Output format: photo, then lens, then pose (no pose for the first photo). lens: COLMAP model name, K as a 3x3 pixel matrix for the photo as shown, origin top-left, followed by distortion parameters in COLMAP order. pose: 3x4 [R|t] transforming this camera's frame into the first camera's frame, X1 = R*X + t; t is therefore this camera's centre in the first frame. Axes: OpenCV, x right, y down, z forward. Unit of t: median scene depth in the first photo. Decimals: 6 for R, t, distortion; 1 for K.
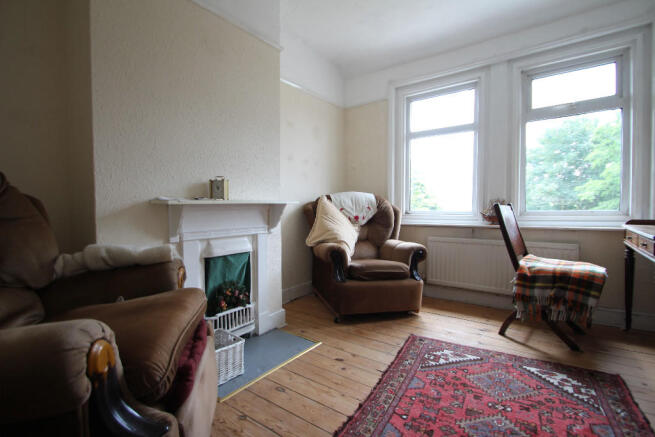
lens RADIAL K [[304.0, 0, 327.5], [0, 304.0, 218.5], [0, 0, 1]] dist [0.012539, -0.016346]
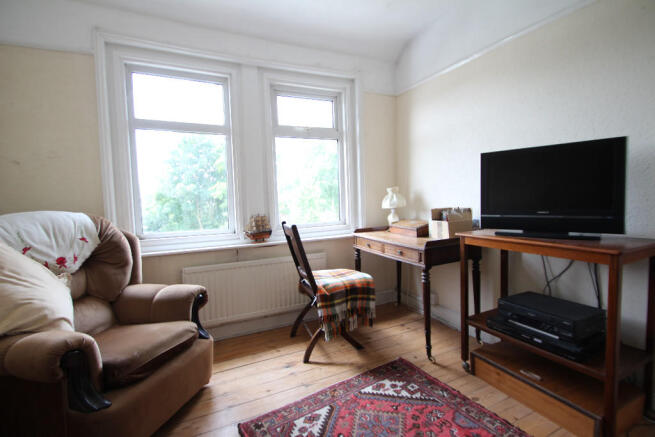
lens RADIAL K [[304.0, 0, 327.5], [0, 304.0, 218.5], [0, 0, 1]] dist [0.012539, -0.016346]
pose [[0.478806, -0.063186, 0.875644, -0.158577], [0.056444, 0.997559, 0.041119, -0.080605], [-0.876104, 0.029737, 0.481203, 0.380684]]
